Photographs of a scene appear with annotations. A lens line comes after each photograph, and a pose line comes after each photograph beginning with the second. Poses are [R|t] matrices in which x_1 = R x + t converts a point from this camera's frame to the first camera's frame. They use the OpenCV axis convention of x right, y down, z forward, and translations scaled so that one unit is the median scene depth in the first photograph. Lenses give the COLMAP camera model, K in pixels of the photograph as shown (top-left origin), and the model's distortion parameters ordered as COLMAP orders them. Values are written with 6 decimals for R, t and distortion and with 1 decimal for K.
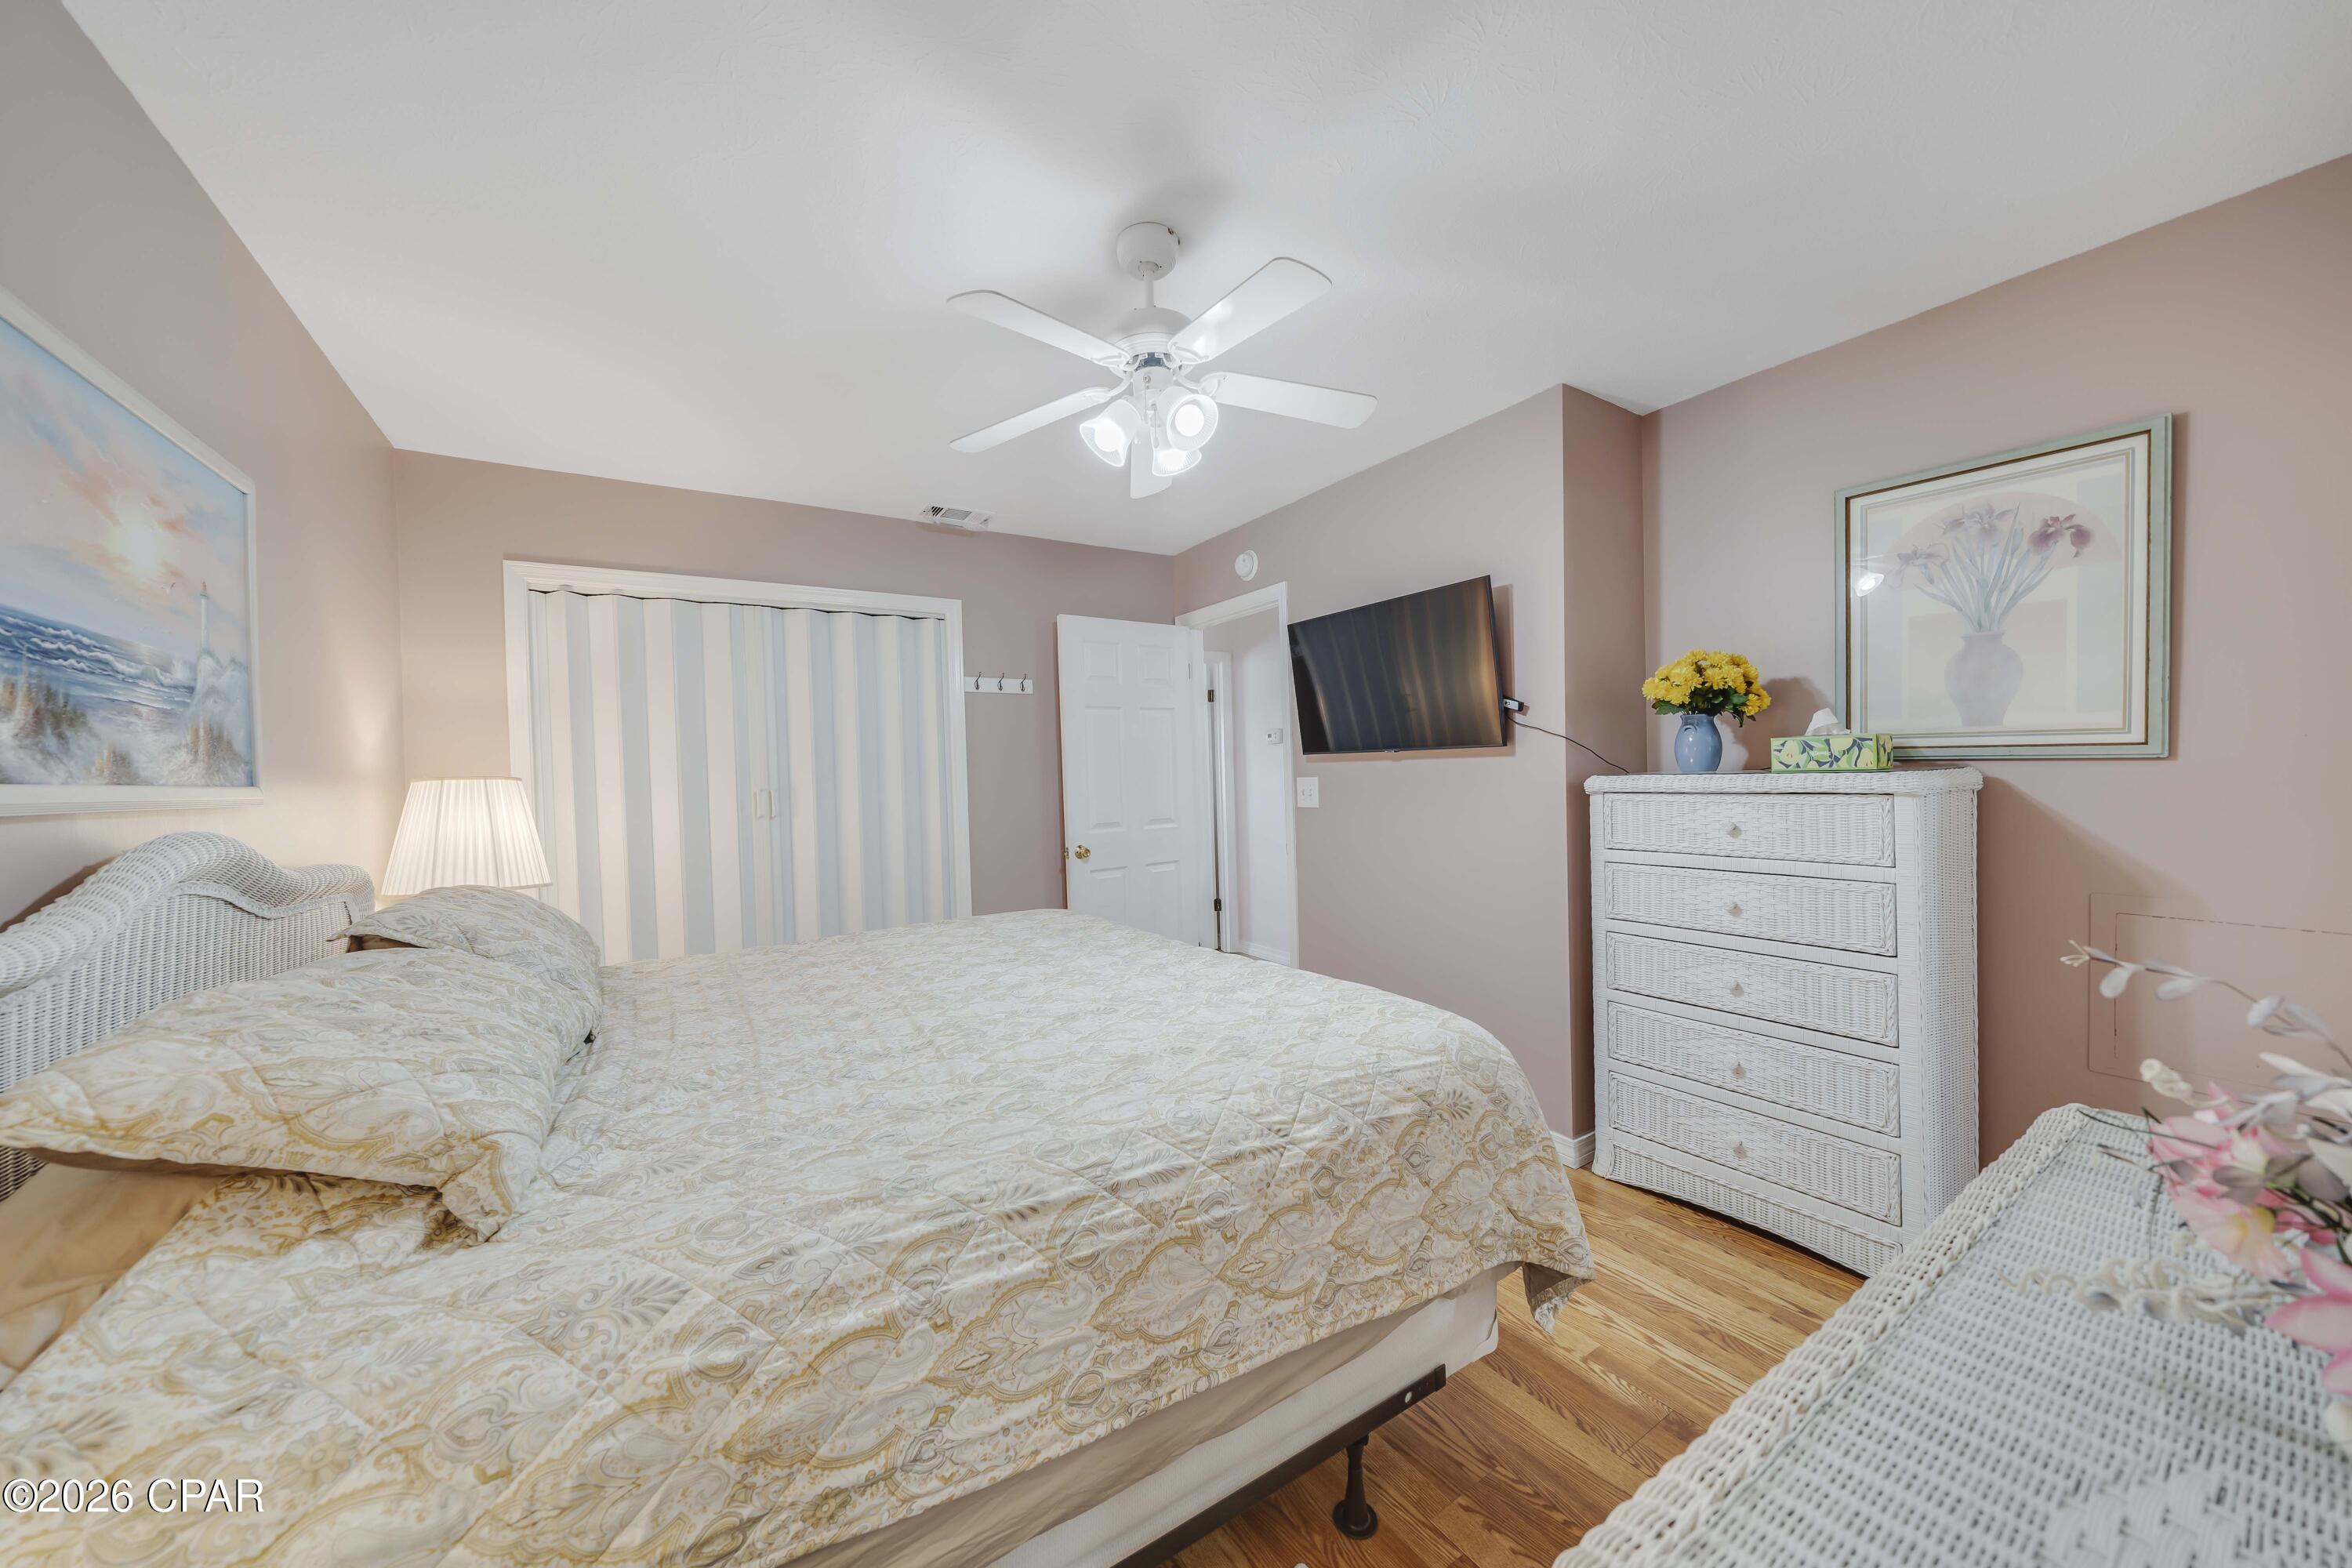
lens RADIAL K [[812.4, 0, 1169.6], [0, 812.4, 789.0], [0, 0, 1]] dist [-0.008539, 0.000810]
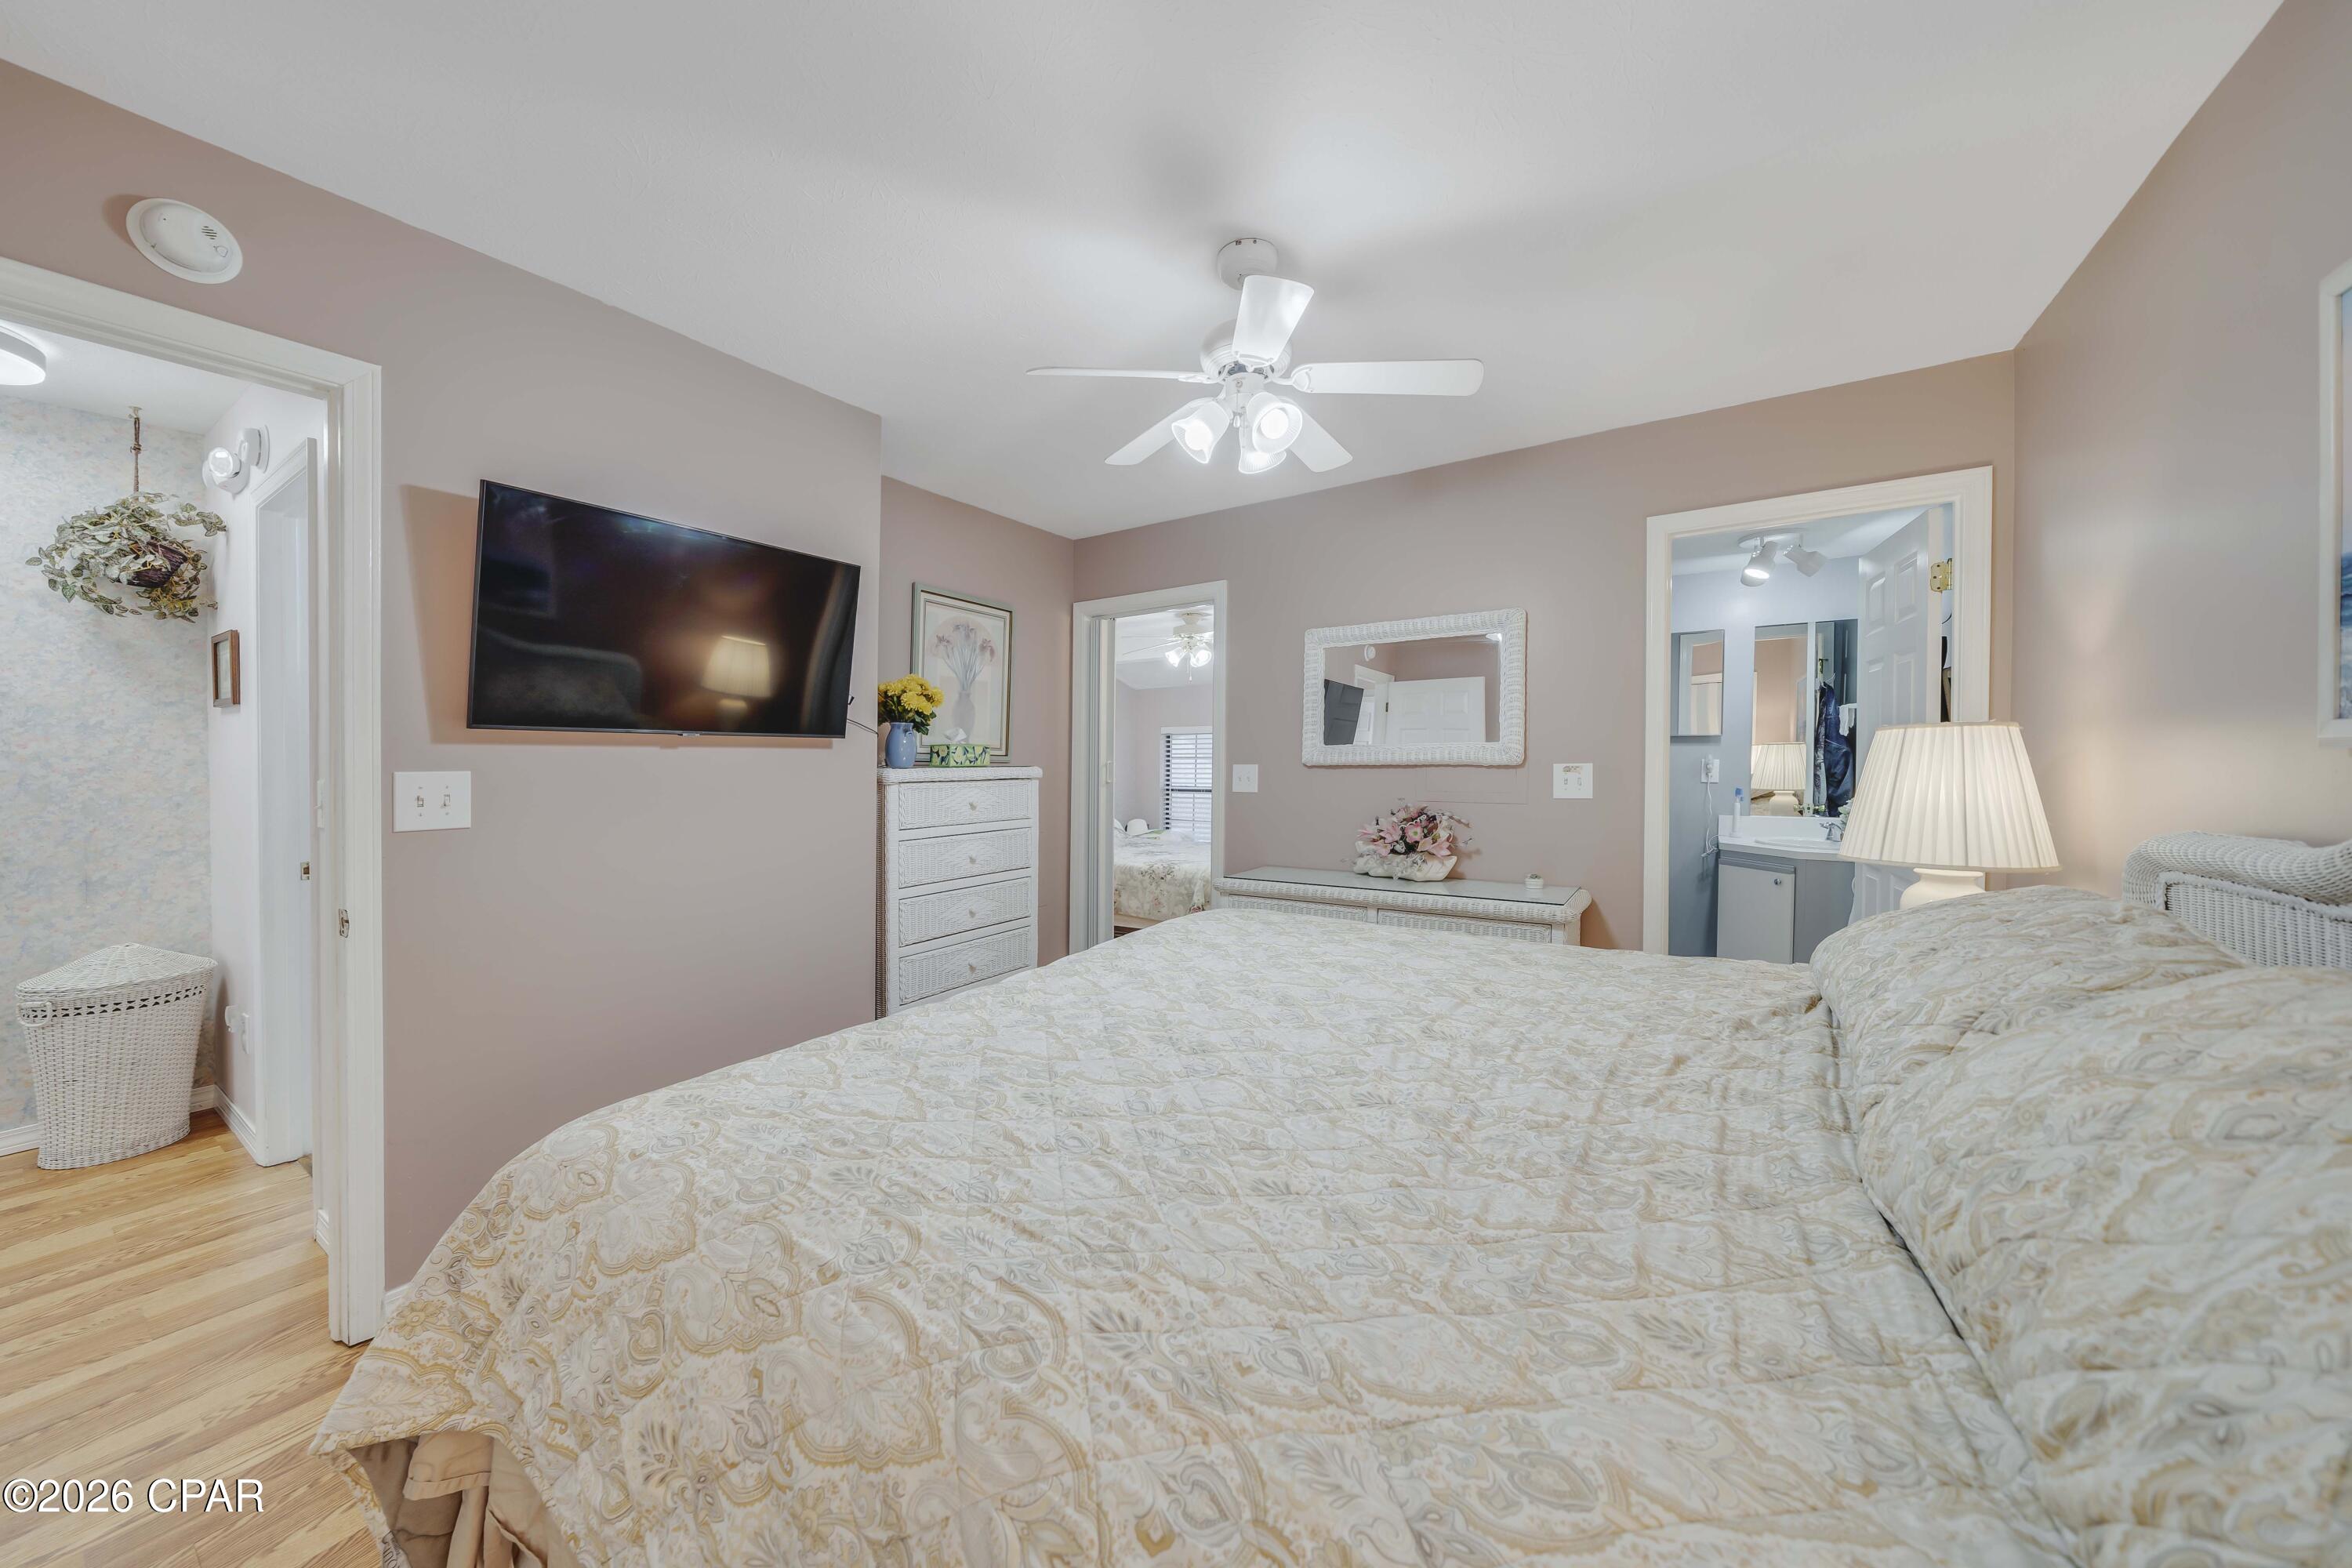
lens RADIAL K [[812.4, 0, 1172.2], [0, 812.4, 771.1], [0, 0, 1]] dist [-0.008539, 0.000810]
pose [[-0.414340, 0.009882, 0.910069, -0.787893], [0.026088, 0.999659, 0.001023, -0.004277], [-0.909748, 0.024165, -0.414456, 1.250923]]
